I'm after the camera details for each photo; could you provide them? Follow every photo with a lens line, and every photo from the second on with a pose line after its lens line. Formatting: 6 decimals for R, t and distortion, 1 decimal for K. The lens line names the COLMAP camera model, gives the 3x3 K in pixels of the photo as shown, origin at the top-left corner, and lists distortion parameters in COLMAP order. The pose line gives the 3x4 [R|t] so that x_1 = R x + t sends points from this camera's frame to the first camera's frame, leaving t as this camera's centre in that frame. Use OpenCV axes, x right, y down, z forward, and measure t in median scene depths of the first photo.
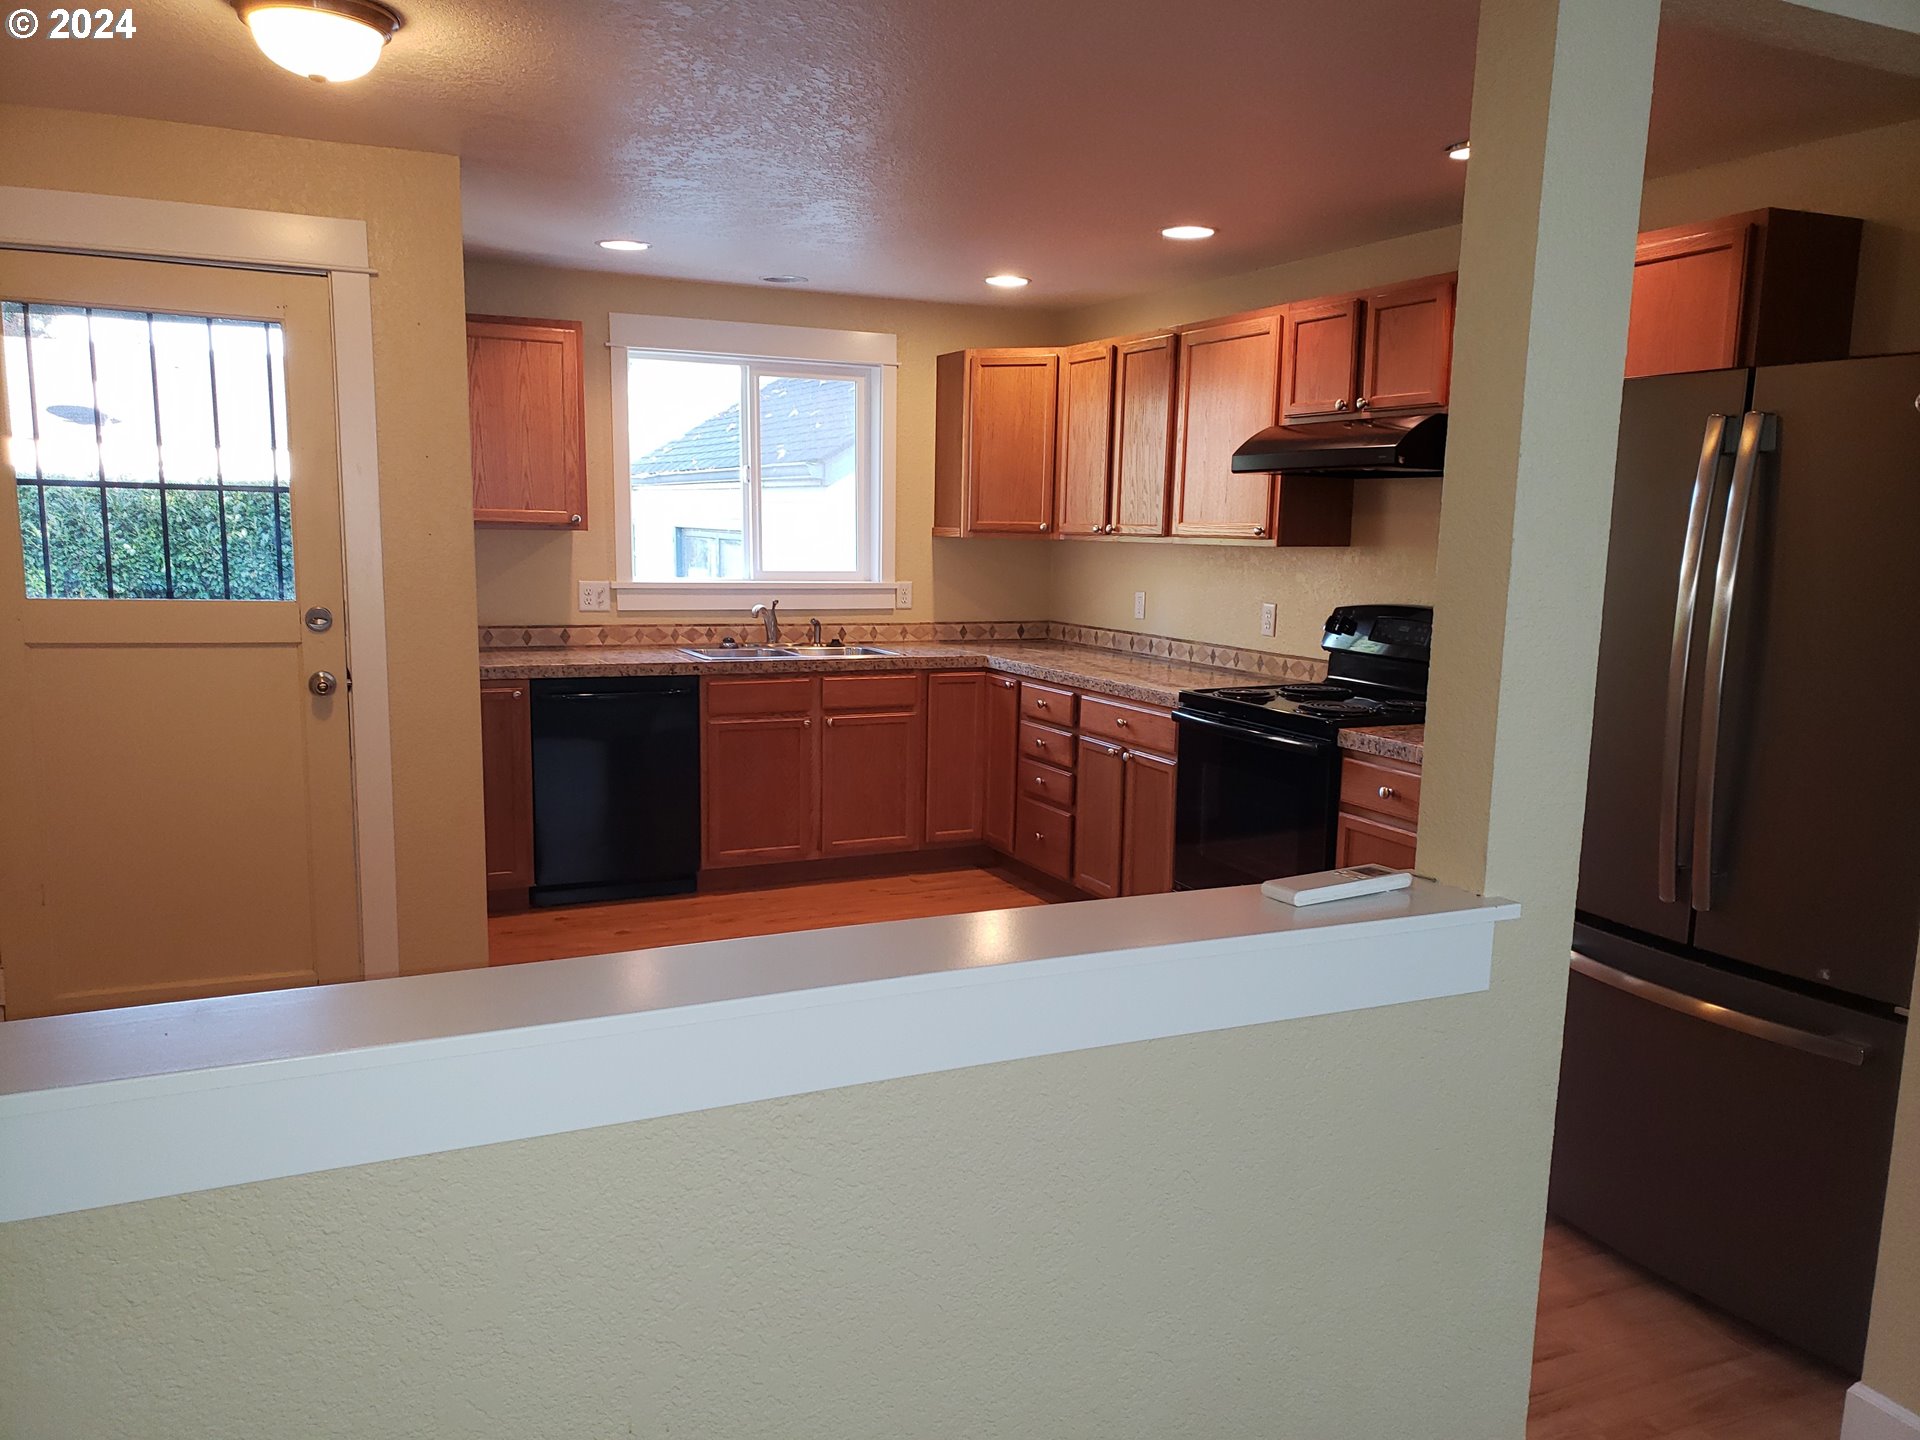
lens RADIAL K [[1516.4, 0, 967.5], [0, 1516.4, 765.6], [0, 0, 1]] dist [0.065401, -0.027277]
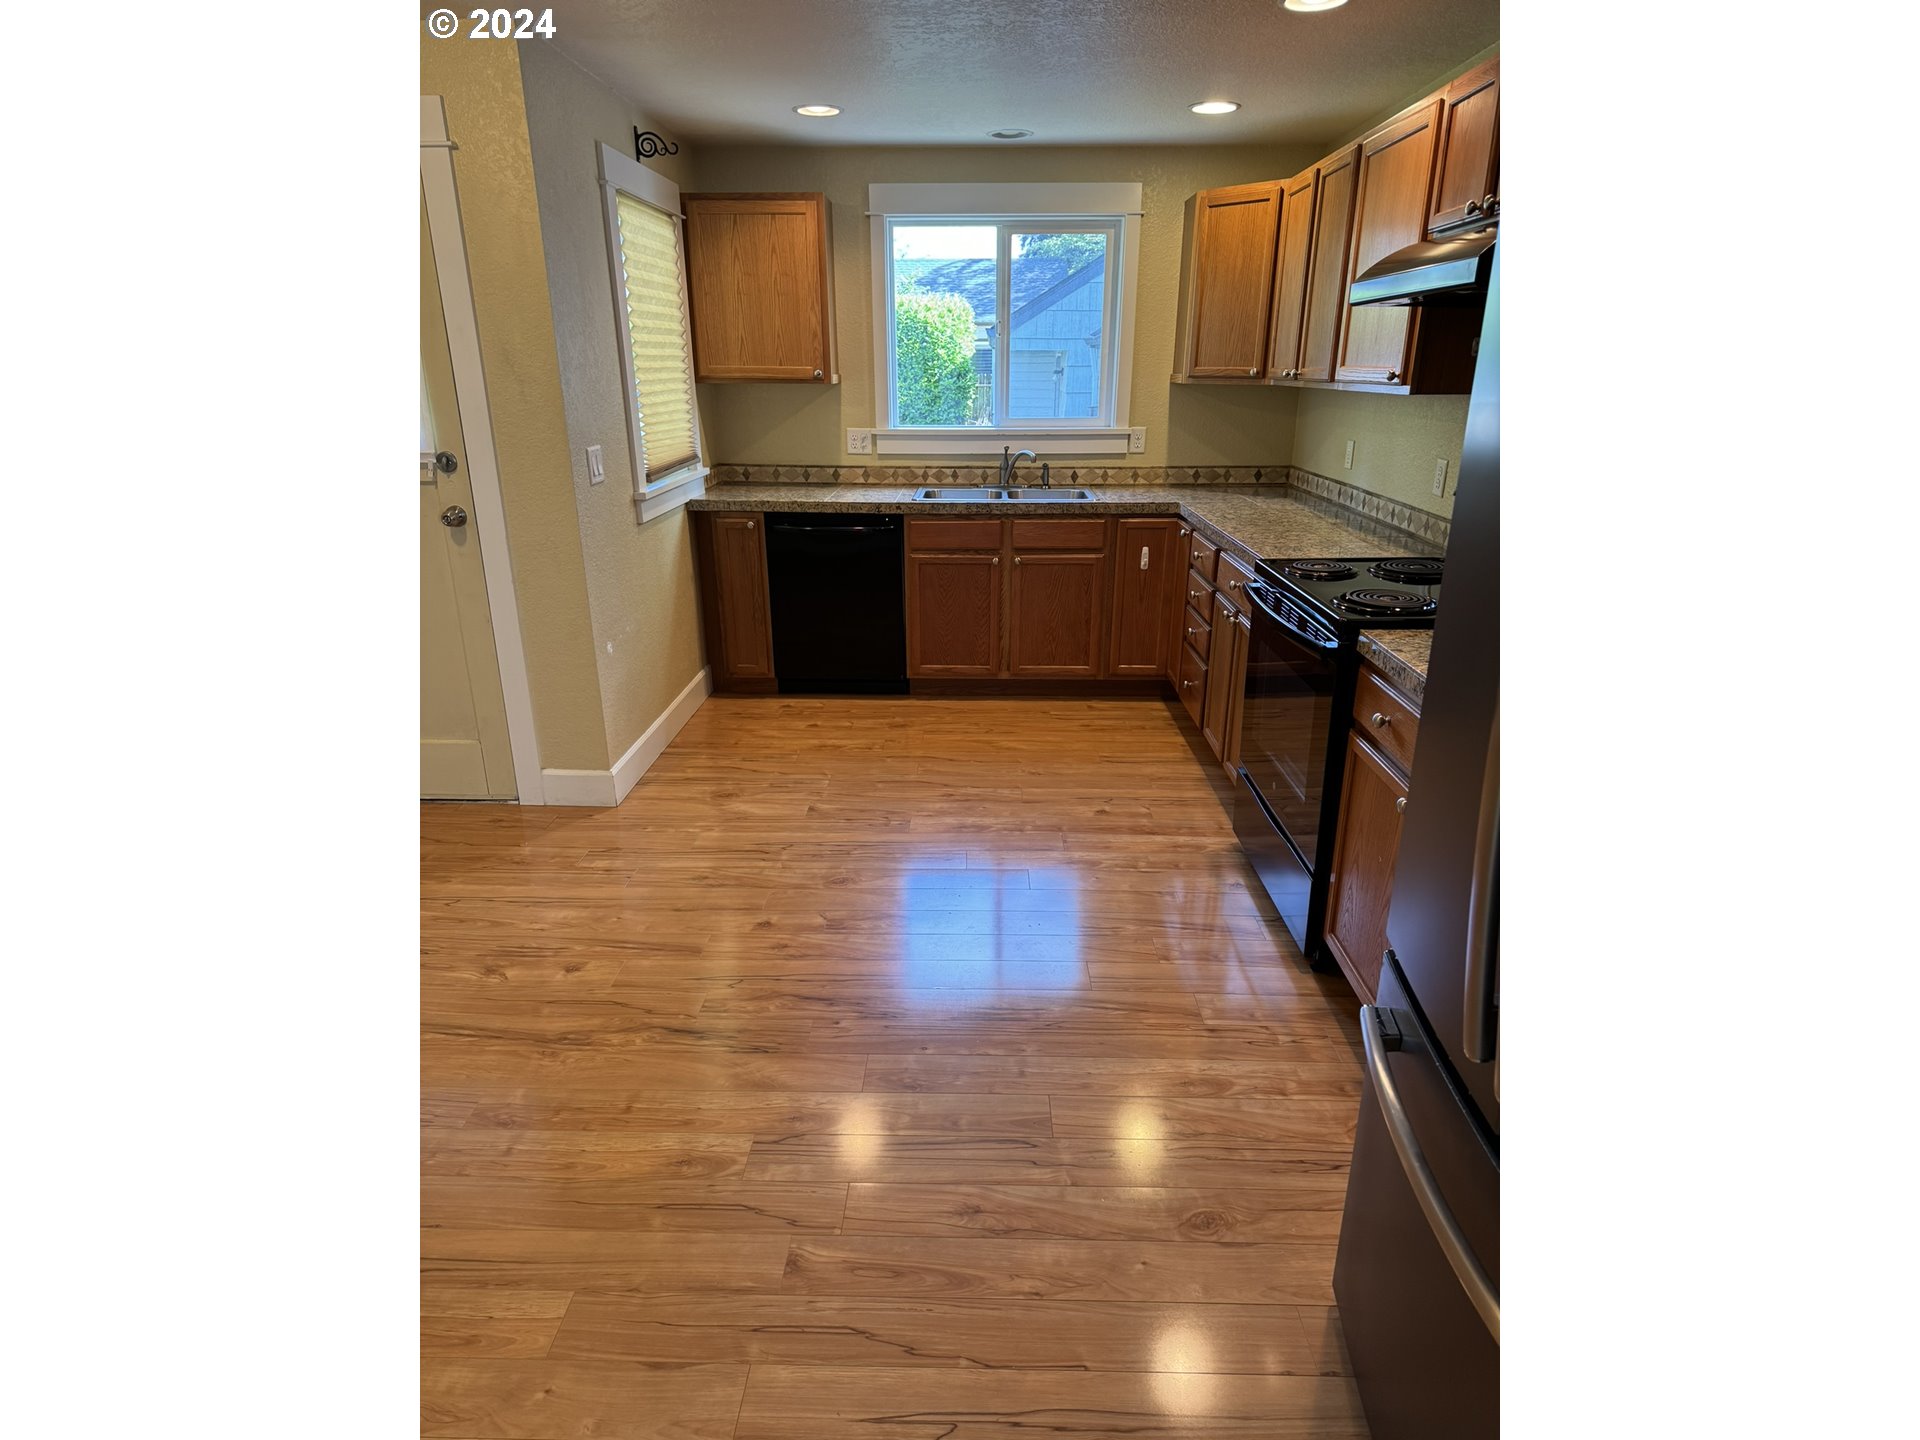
lens RADIAL K [[1019.6, 0, 956.2], [0, 1019.6, 721.8], [0, 0, 1]] dist [0.041154, -0.030224]
pose [[0.887224, 0.133684, -0.441545, 0.223805], [-0.058586, 0.981995, 0.179591, -0.045079], [0.457603, -0.133469, 0.879082, 0.306486]]
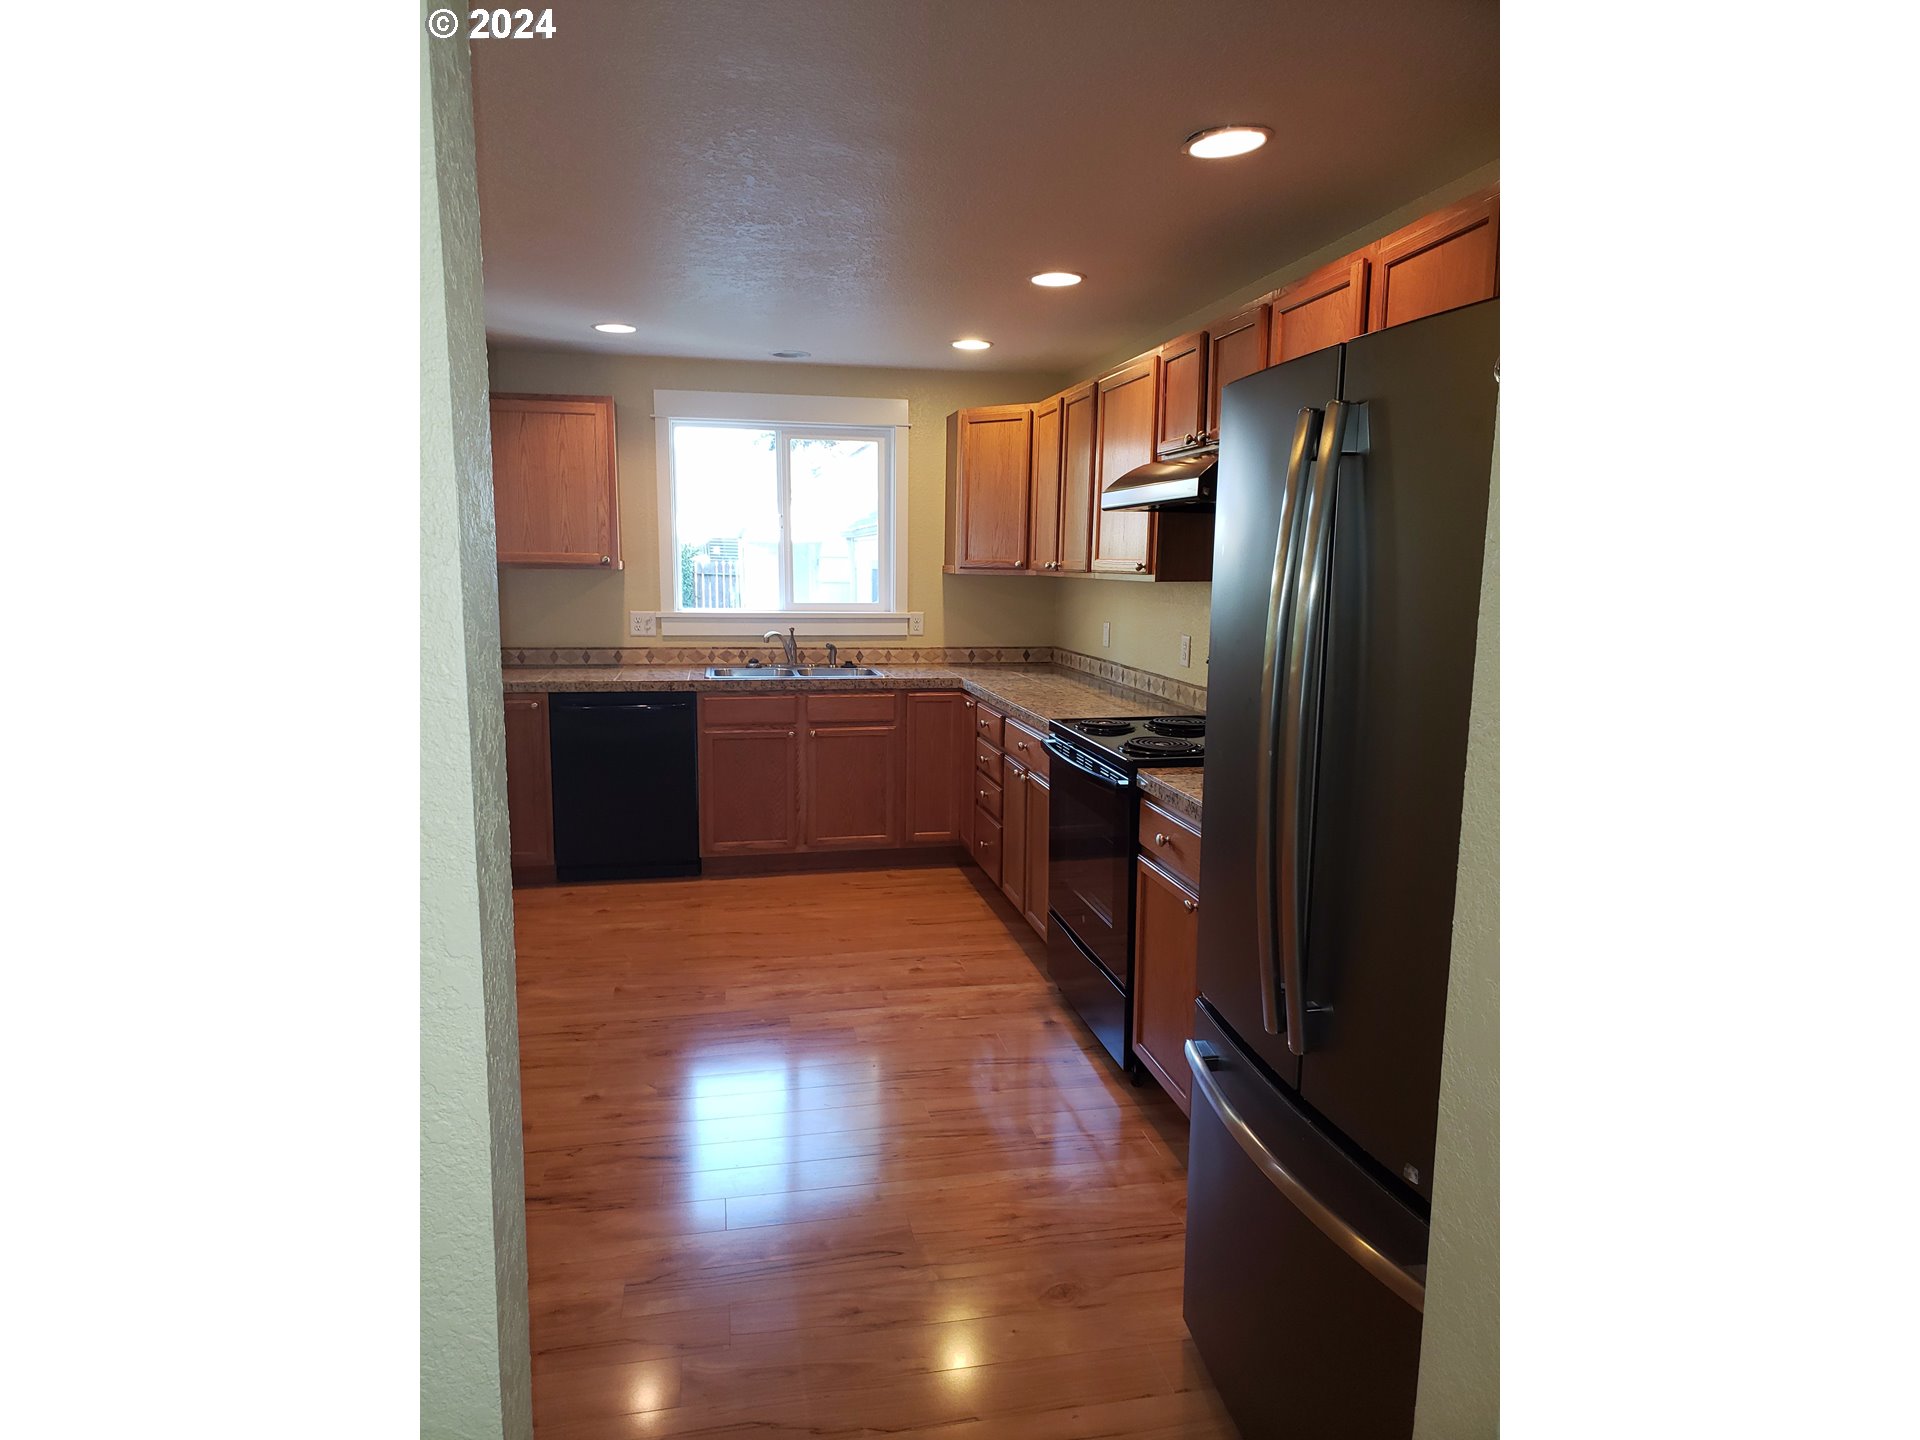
lens RADIAL K [[1132.3, 0, 937.4], [0, 1132.3, 712.1], [0, 0, 1]] dist [0.070993, -0.009236]
pose [[0.965421, 0.026530, -0.259344, 0.228173], [-0.034177, 0.999103, -0.025020, -0.027886], [0.258448, 0.033018, 0.965461, 0.201012]]
